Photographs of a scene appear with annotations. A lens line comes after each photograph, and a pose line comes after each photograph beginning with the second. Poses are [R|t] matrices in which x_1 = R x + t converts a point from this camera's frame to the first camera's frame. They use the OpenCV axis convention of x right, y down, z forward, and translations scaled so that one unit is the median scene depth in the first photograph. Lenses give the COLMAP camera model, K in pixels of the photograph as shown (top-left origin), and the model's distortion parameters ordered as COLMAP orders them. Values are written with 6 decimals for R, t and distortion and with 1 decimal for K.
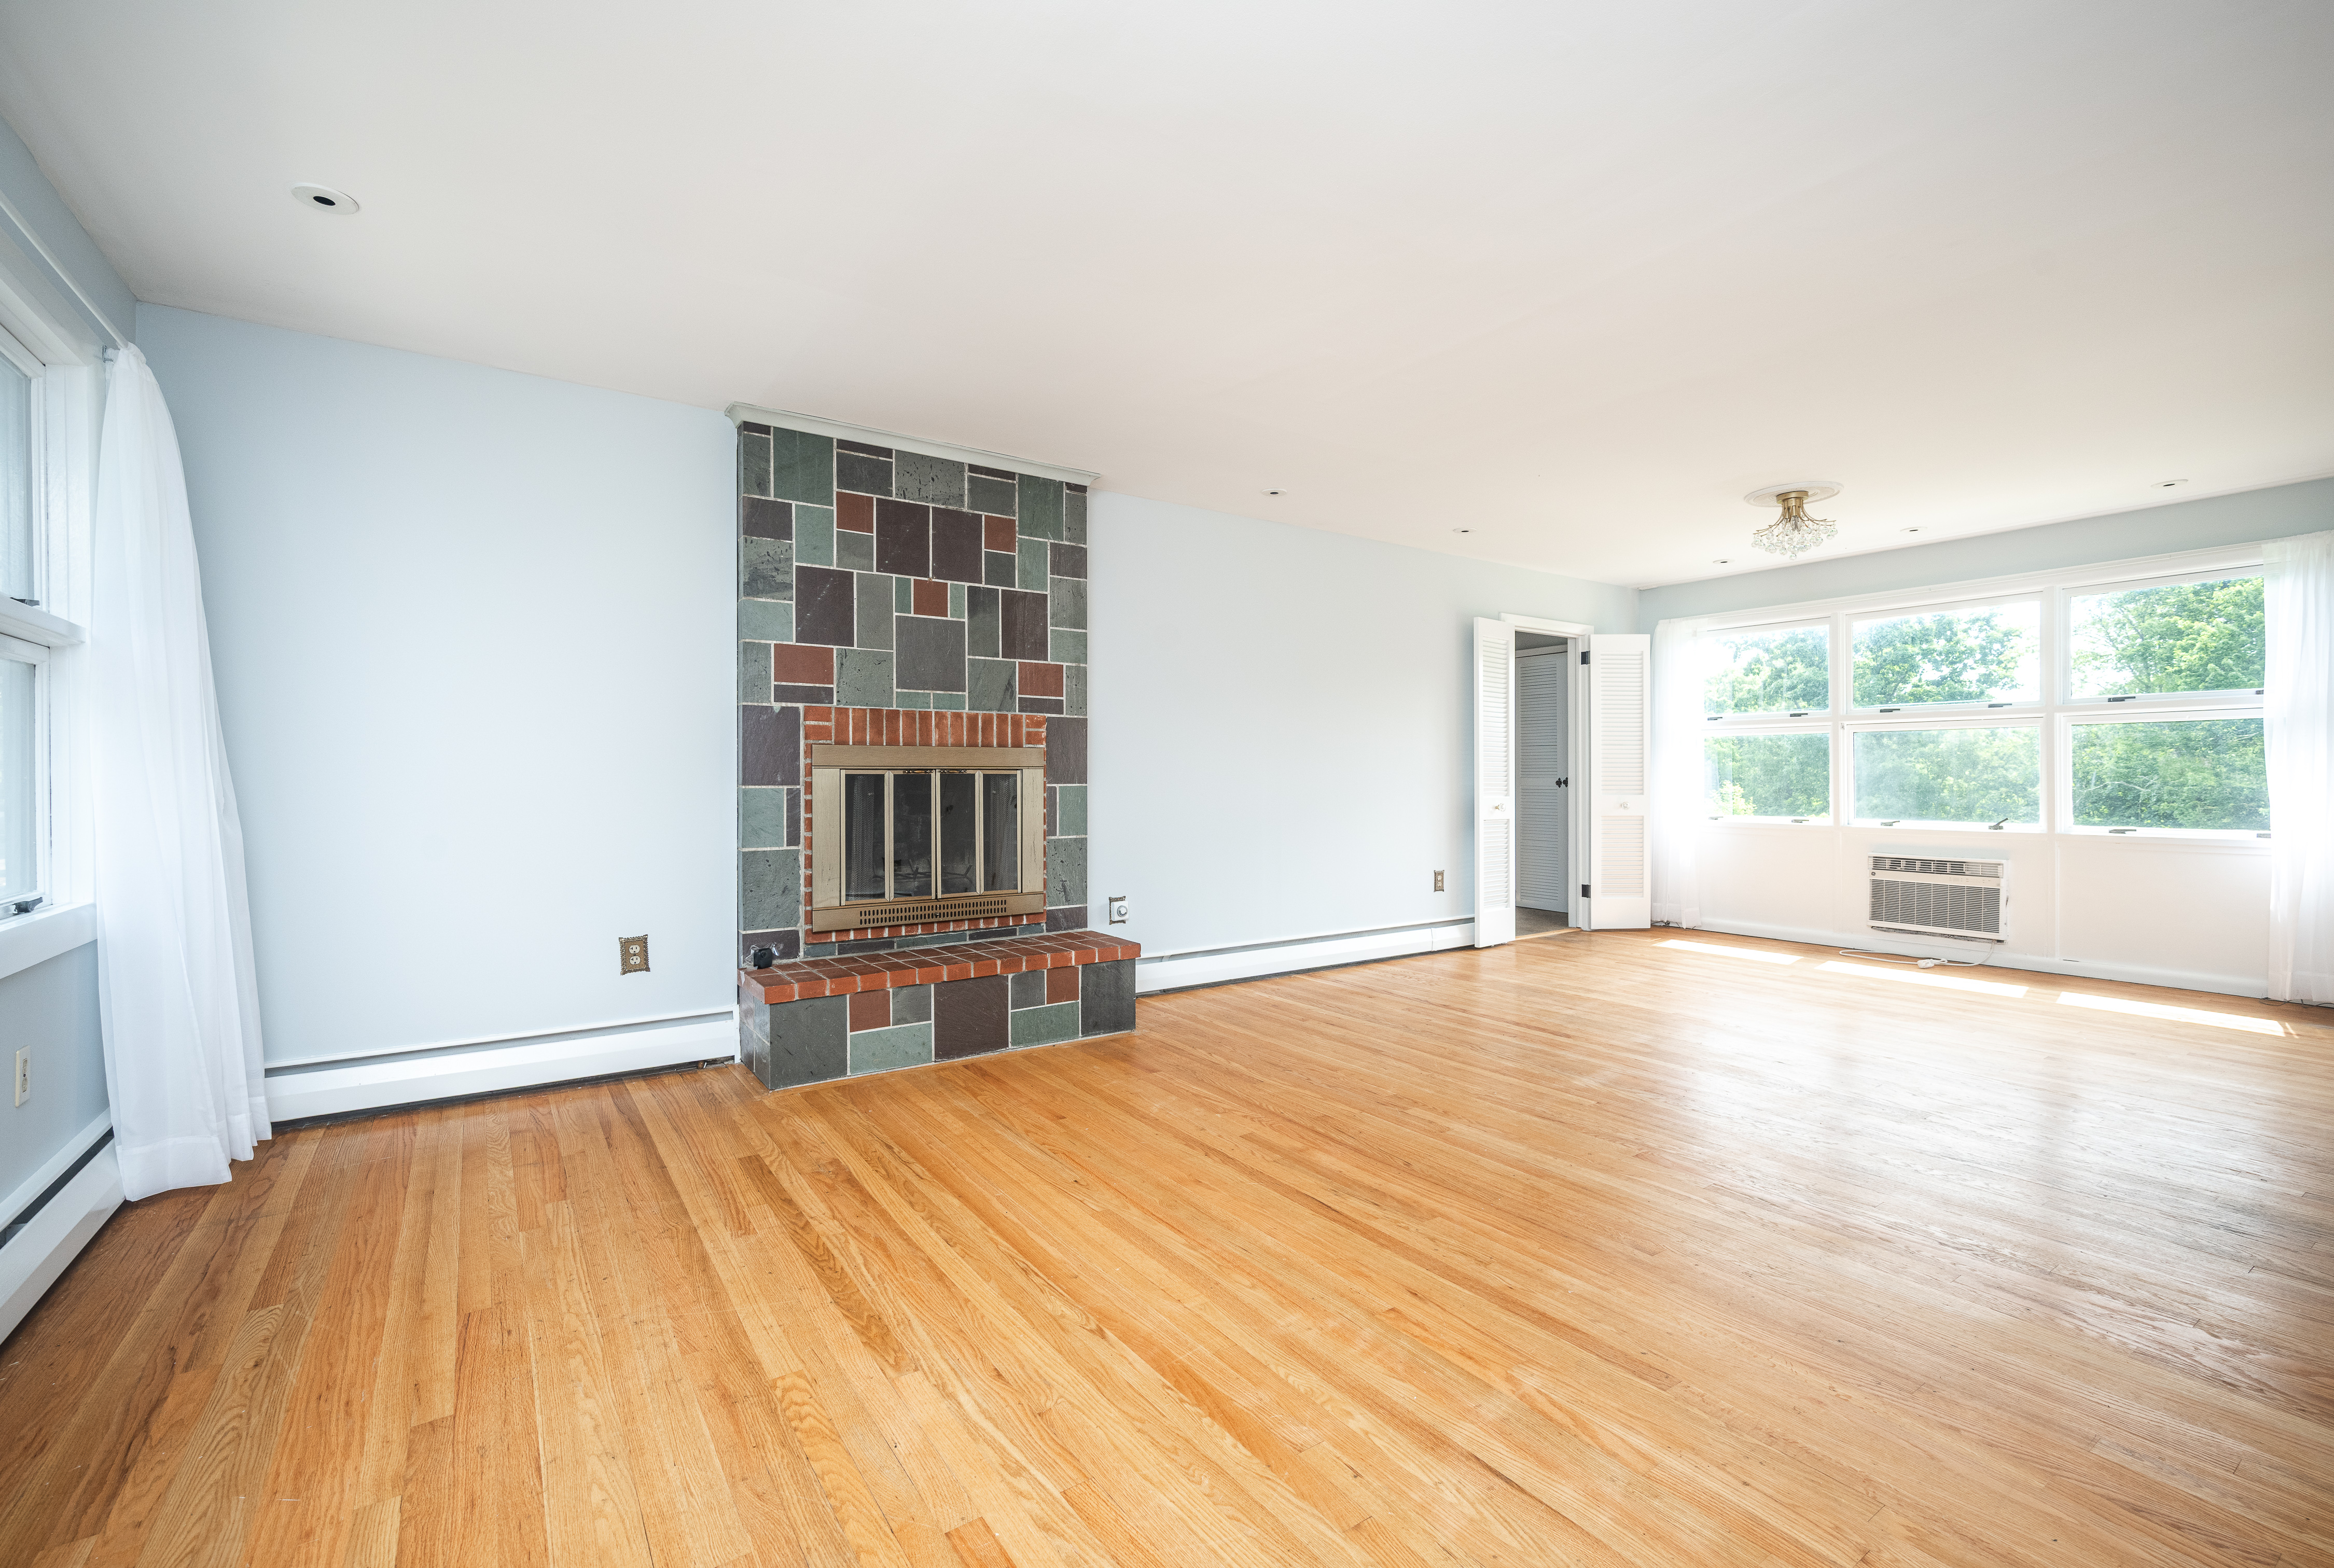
lens RADIAL K [[1004.1, 0, 1165.5], [0, 1004.1, 753.7], [0, 0, 1]] dist [0.000492, 0.000114]
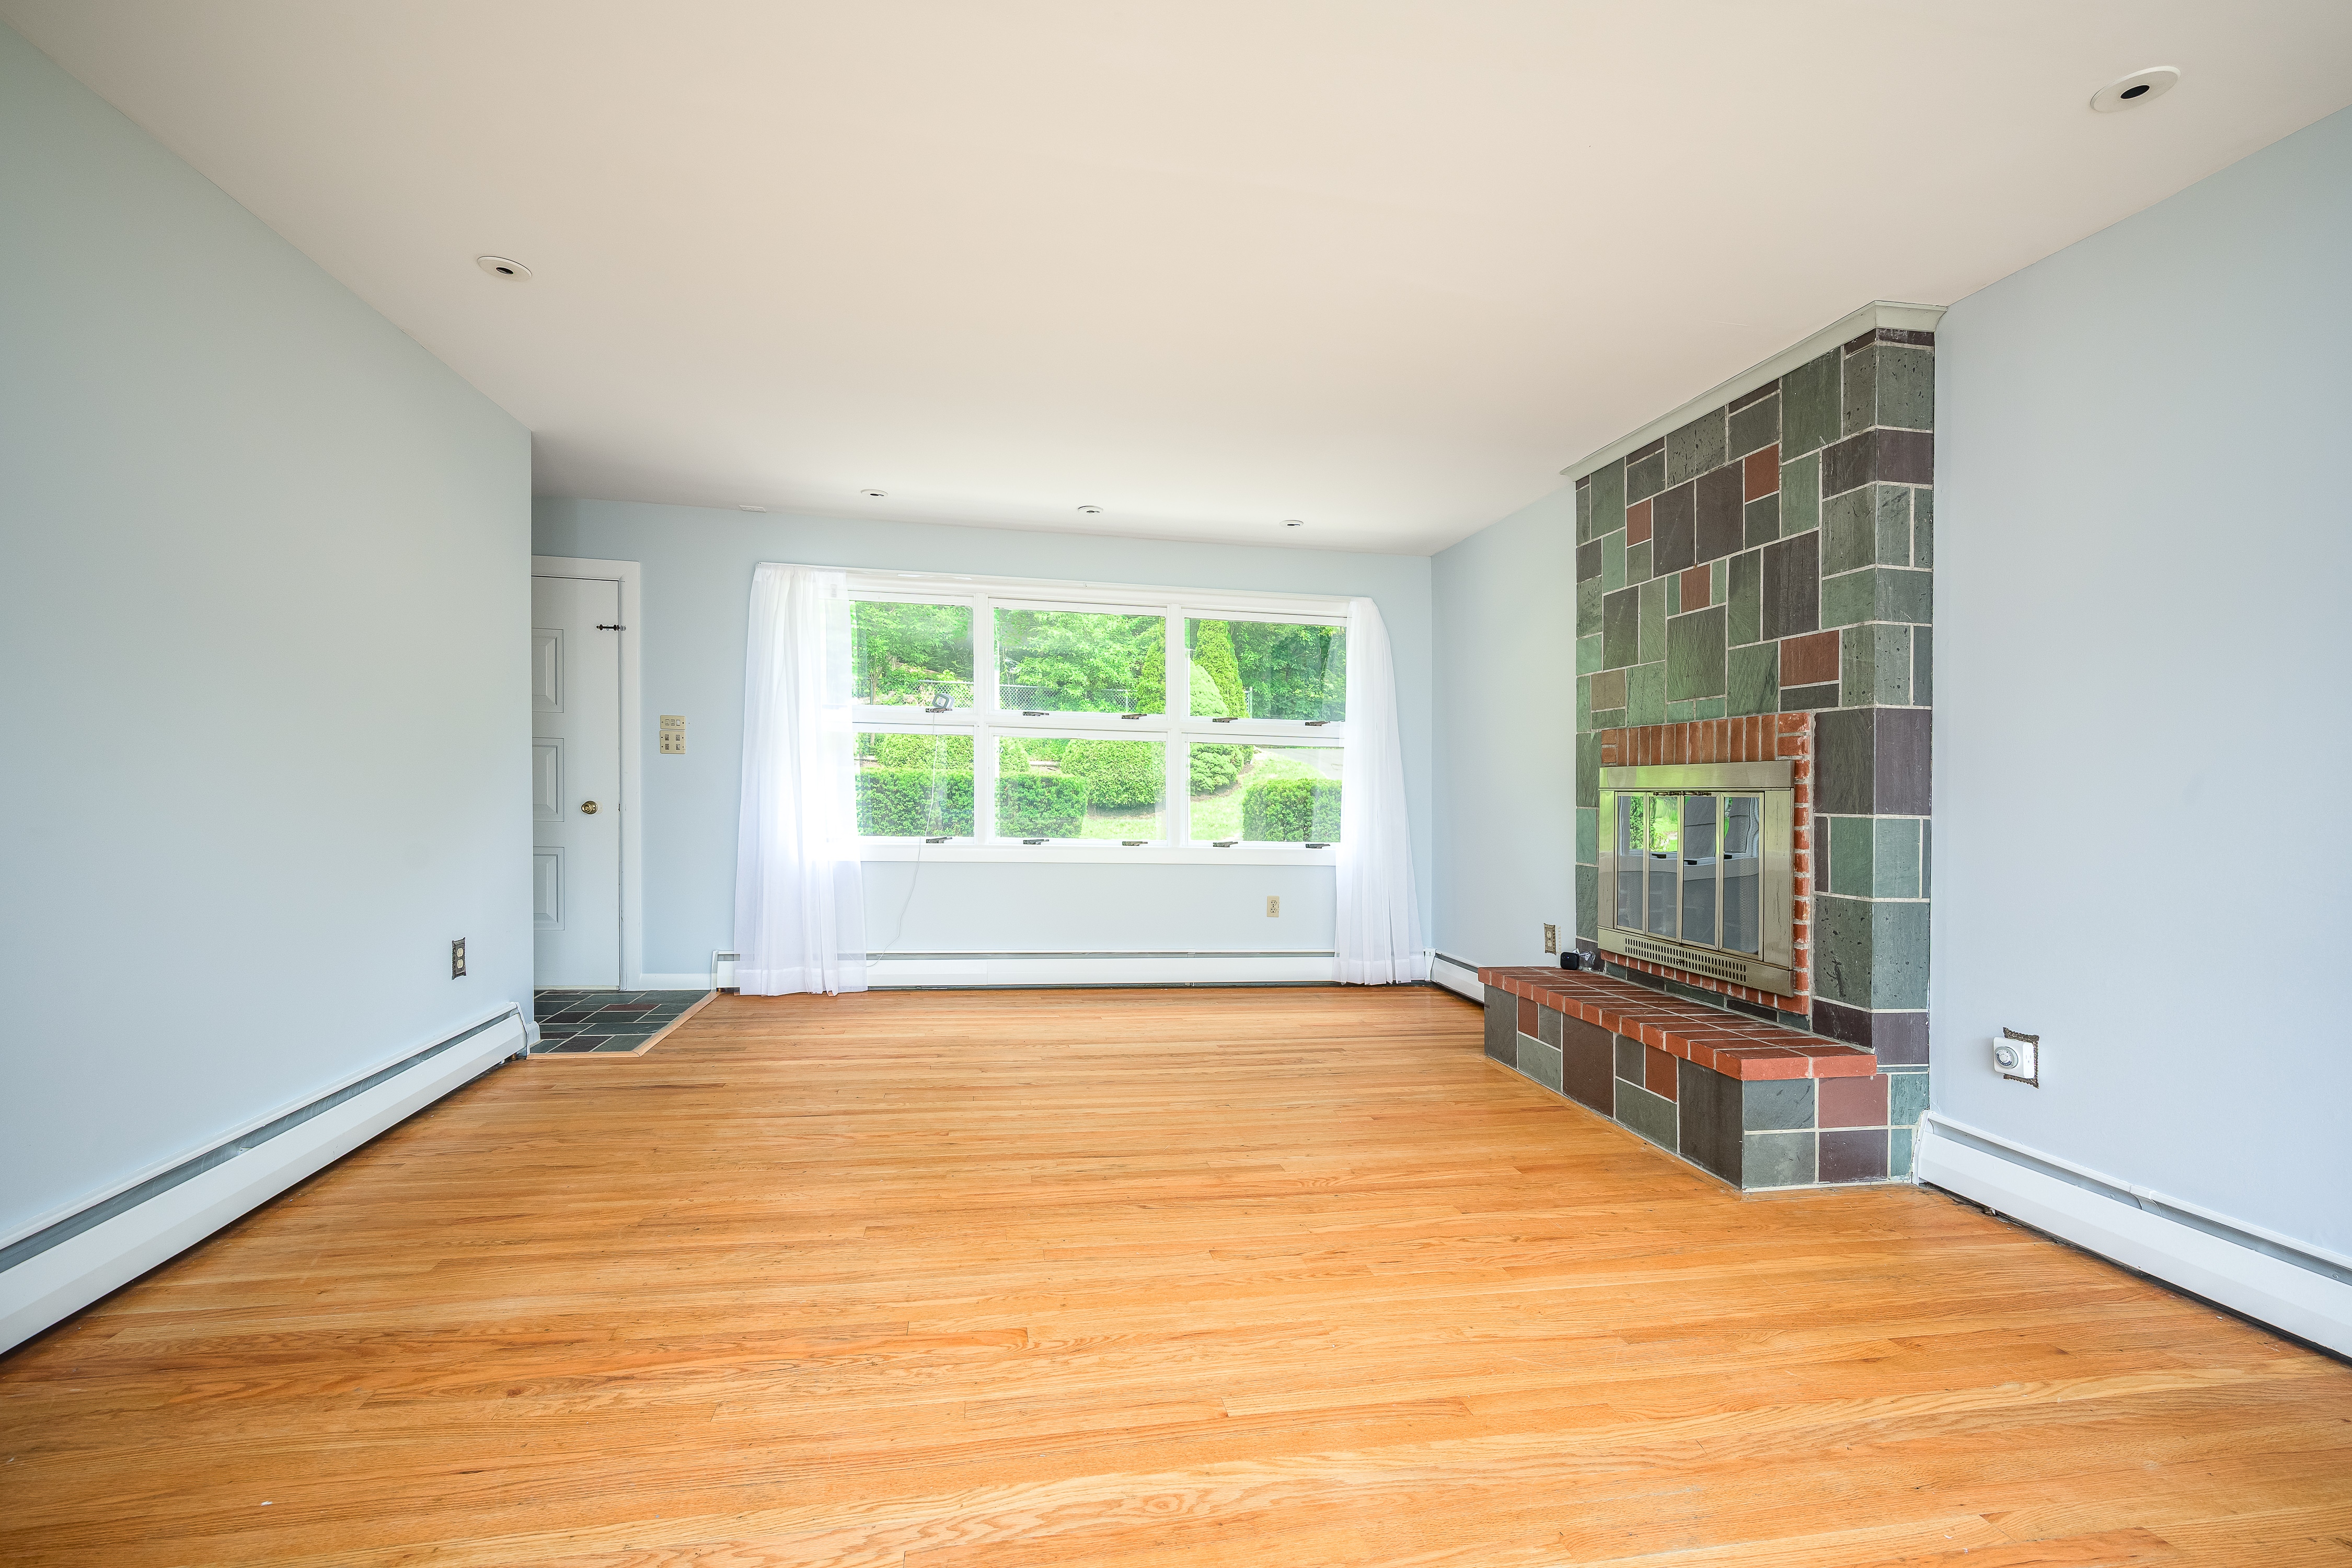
lens RADIAL K [[1041.2, 0, 1174.4], [0, 1041.2, 811.5], [0, 0, 1]] dist [0.000733, 0.000079]
pose [[-0.402623, 0.009421, -0.915318, 0.821061], [0.001613, 0.999953, 0.009582, 0.025841], [0.915365, 0.002381, -0.402619, 1.048254]]
